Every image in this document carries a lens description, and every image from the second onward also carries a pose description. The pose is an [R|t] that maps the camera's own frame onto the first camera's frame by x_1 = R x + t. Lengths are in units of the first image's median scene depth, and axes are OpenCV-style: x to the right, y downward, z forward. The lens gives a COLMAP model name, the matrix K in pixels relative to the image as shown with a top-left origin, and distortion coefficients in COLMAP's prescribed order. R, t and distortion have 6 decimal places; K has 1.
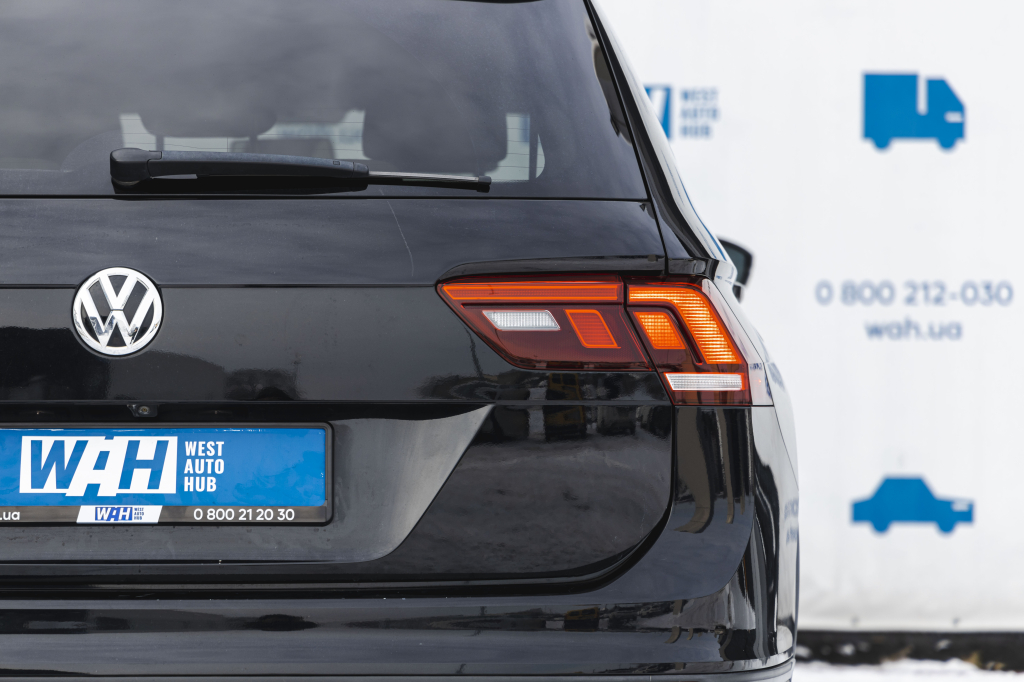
lens RADIAL K [[3221.1, 0, 512.0], [0, 3221.1, 341.0], [0, 0, 1]] dist [0.097544, -0.641016]
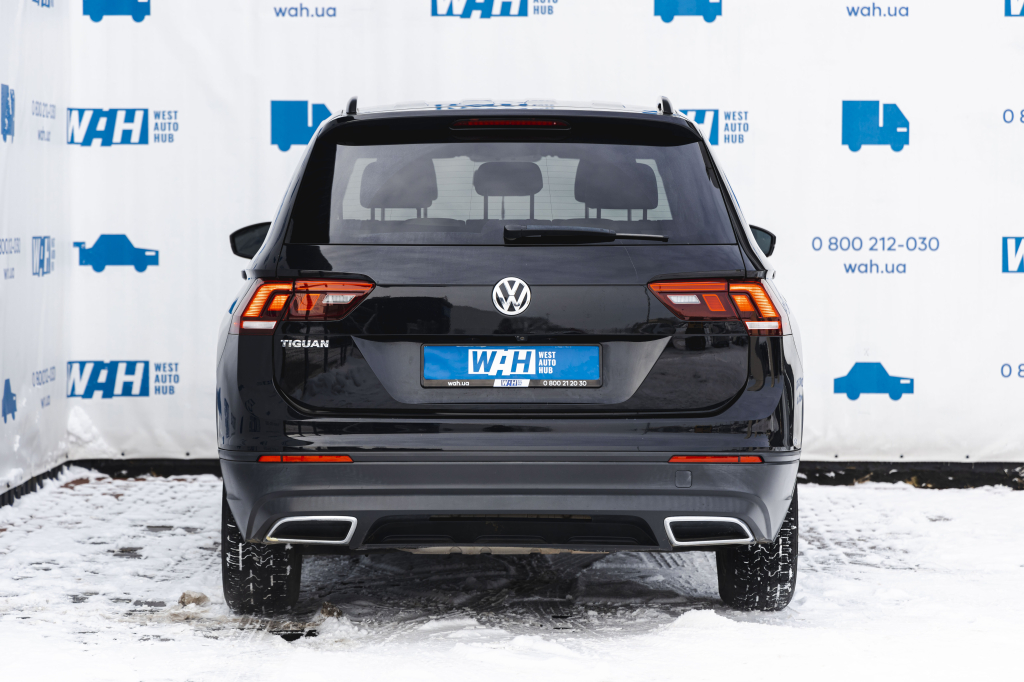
lens RADIAL K [[3221.1, 0, 512.0], [0, 3221.1, 341.0], [0, 0, 1]] dist [0.097544, -0.641016]
pose [[0.999999, -0.000116, 0.001305, -0.121300], [0.000067, 0.999307, 0.037220, -0.061565], [-0.001309, -0.037220, 0.999306, -1.288672]]
